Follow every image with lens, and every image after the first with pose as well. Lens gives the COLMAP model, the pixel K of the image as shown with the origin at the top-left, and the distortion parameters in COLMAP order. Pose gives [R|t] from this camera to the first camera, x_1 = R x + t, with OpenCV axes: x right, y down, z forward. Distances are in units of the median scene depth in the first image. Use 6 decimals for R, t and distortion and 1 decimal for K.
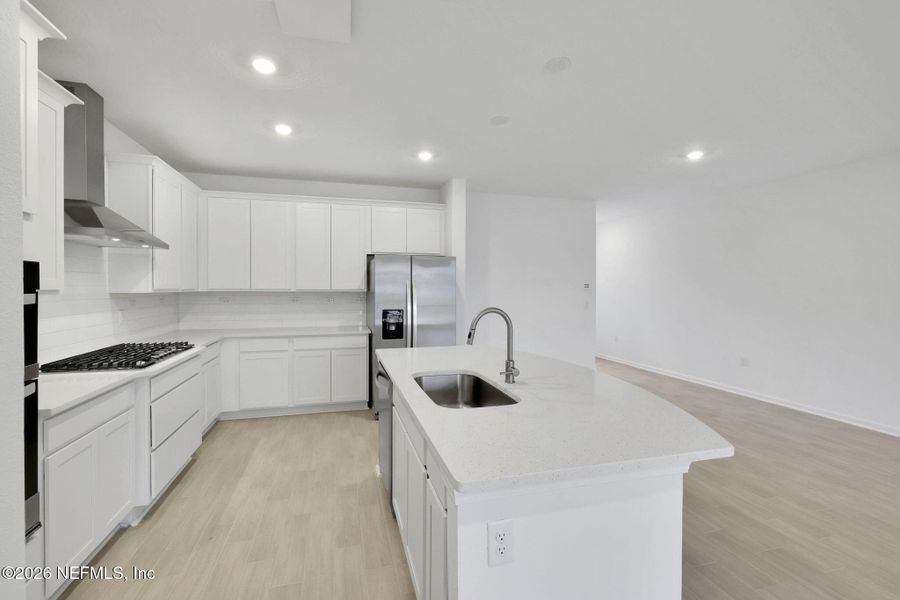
lens RADIAL K [[376.8, 0, 452.9], [0, 376.8, 297.6], [0, 0, 1]] dist [-0.041119, 0.000094]
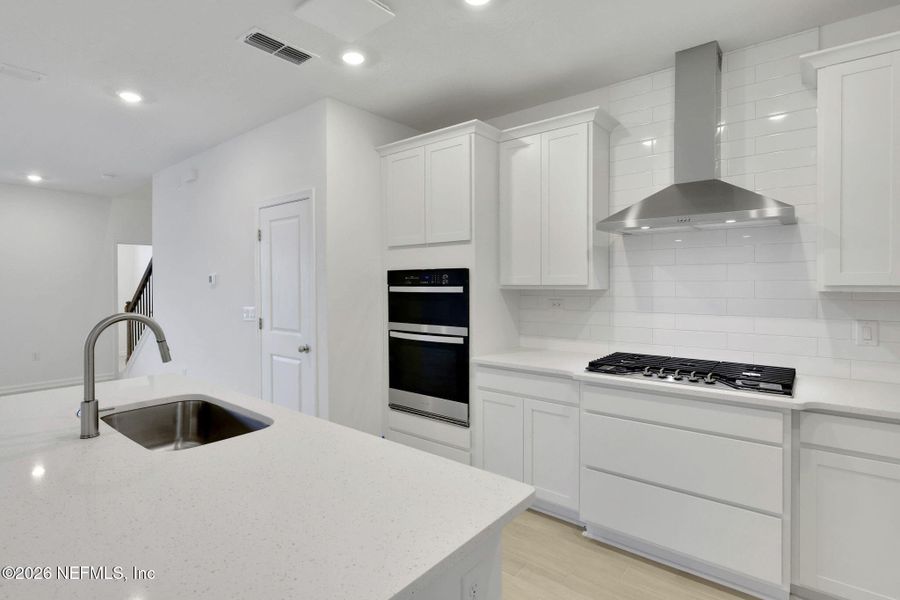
lens RADIAL K [[447.3, 0, 439.8], [0, 447.3, 285.4], [0, 0, 1]] dist [-0.001929, -0.000234]
pose [[-0.830617, -0.003539, -0.556832, 0.063350], [-0.015270, 0.999749, 0.016423, -0.026244], [0.556634, 0.022144, -0.830463, 1.314262]]
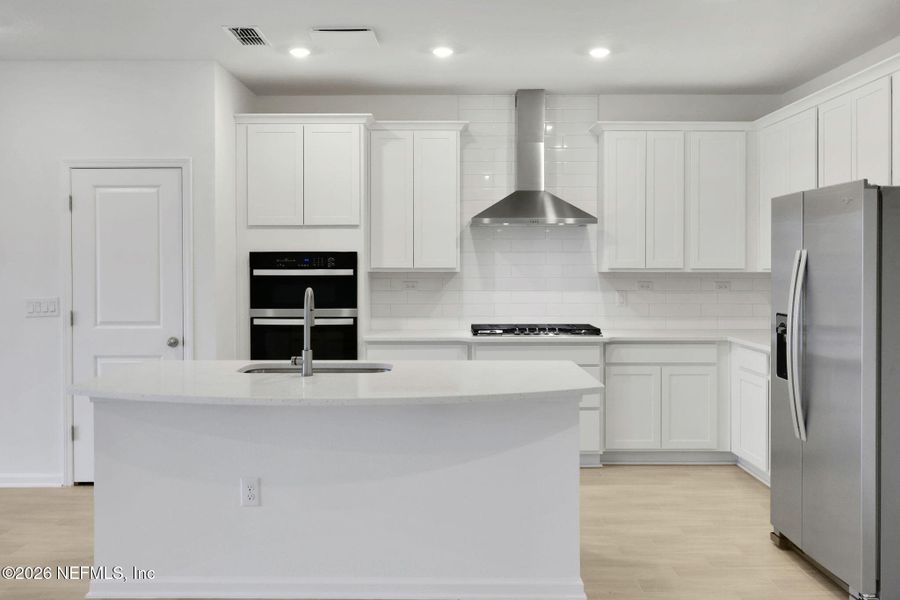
lens RADIAL K [[791.1, 0, 436.3], [0, 791.1, 264.9], [0, 0, 1]] dist [-0.001377, -0.002681]
pose [[-0.294351, -0.008768, -0.955657, 1.228104], [-0.021303, 0.999770, -0.002612, -0.017297], [0.955460, 0.019589, -0.294470, 1.235873]]
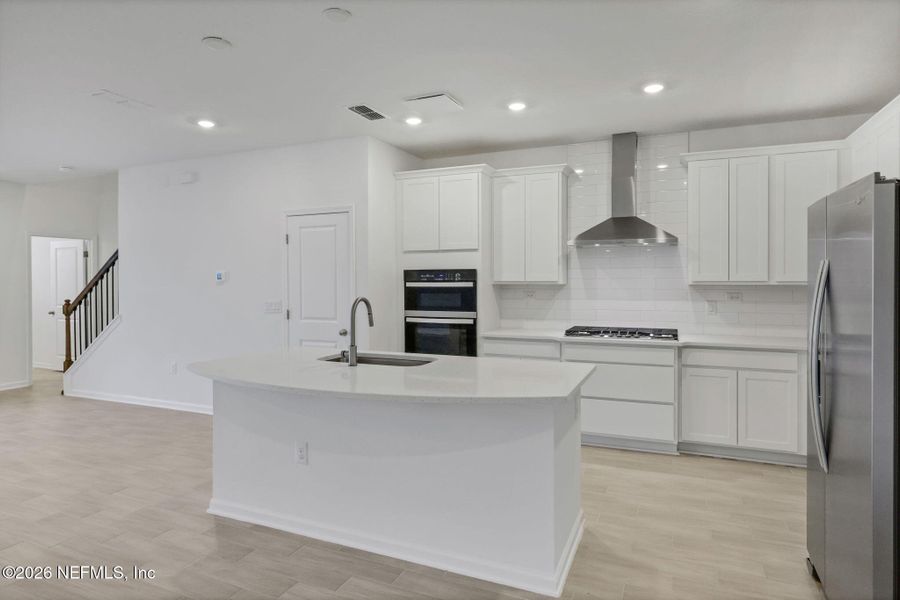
lens RADIAL K [[514.3, 0, 447.9], [0, 514.3, 280.7], [0, 0, 1]] dist [0.001910, 0.000906]
pose [[-0.642217, -0.005351, -0.766504, 0.770852], [-0.017696, 0.999813, 0.007847, -0.024120], [0.766319, 0.018604, -0.642191, 1.484562]]
